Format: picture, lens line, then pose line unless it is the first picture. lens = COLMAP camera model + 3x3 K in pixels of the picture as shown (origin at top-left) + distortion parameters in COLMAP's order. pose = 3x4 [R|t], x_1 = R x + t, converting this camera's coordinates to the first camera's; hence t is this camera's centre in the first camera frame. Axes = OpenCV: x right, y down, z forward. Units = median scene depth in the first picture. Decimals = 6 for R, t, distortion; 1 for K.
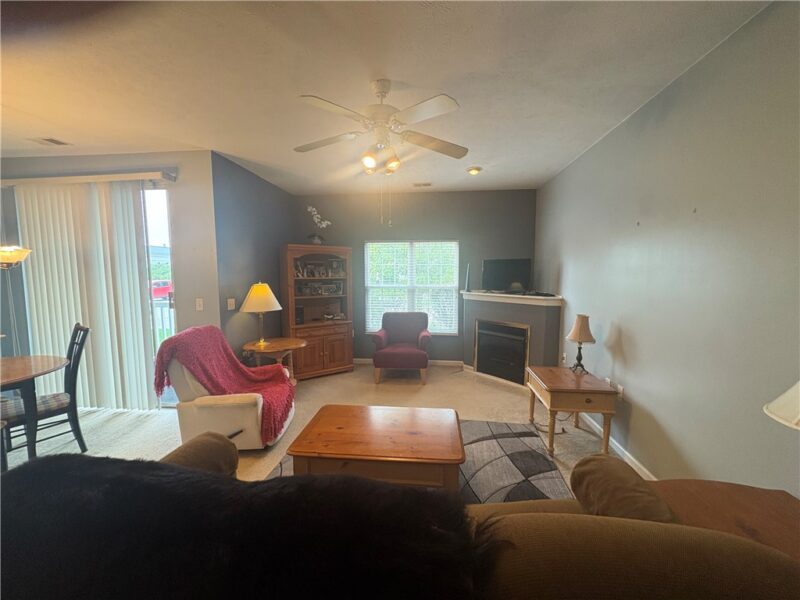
lens RADIAL K [[320.7, 0, 401.9], [0, 320.7, 300.8], [0, 0, 1]] dist [-0.001053, -0.000193]
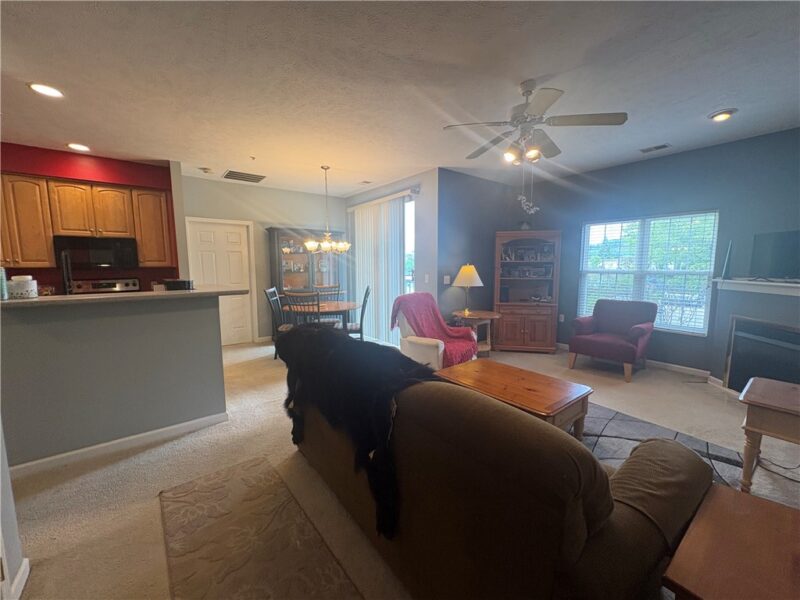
lens RADIAL K [[320.7, 0, 398.2], [0, 320.7, 300.4], [0, 0, 1]] dist [-0.001053, -0.000193]
pose [[0.689104, 0.081152, -0.720104, 0.262847], [-0.061604, 0.996673, 0.053368, 0.033143], [0.722039, 0.007585, 0.691811, -0.064748]]
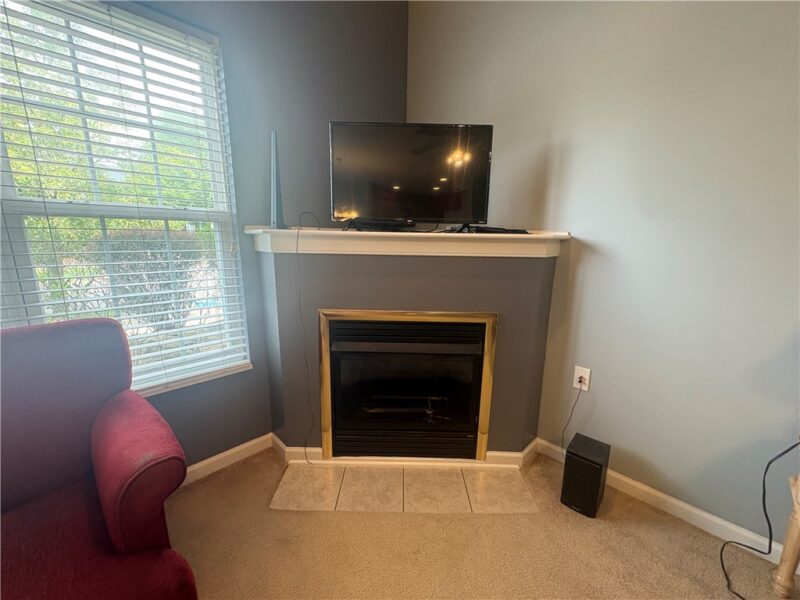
lens RADIAL K [[320.7, 0, 396.2], [0, 320.7, 300.0], [0, 0, 1]] dist [-0.001053, -0.000193]
pose [[0.635212, -0.152383, 0.757156, 0.038921], [0.051103, 0.986487, 0.155665, -0.002842], [-0.770646, -0.060187, 0.634415, 0.852456]]
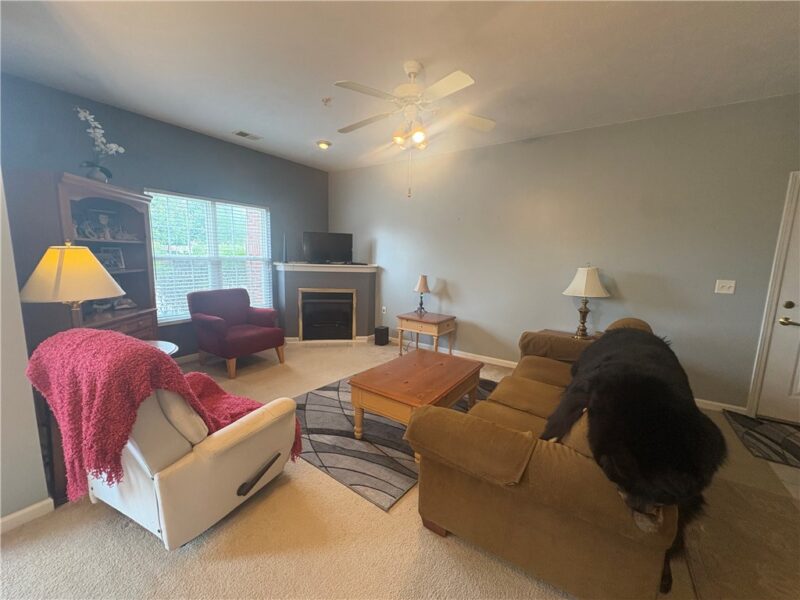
lens RADIAL K [[320.7, 0, 403.1], [0, 320.7, 300.6], [0, 0, 1]] dist [-0.001053, -0.000193]
pose [[0.472005, -0.108577, 0.874884, -0.588988], [0.049116, 0.994084, 0.096872, 0.010262], [-0.880227, -0.002754, 0.474545, 0.262956]]
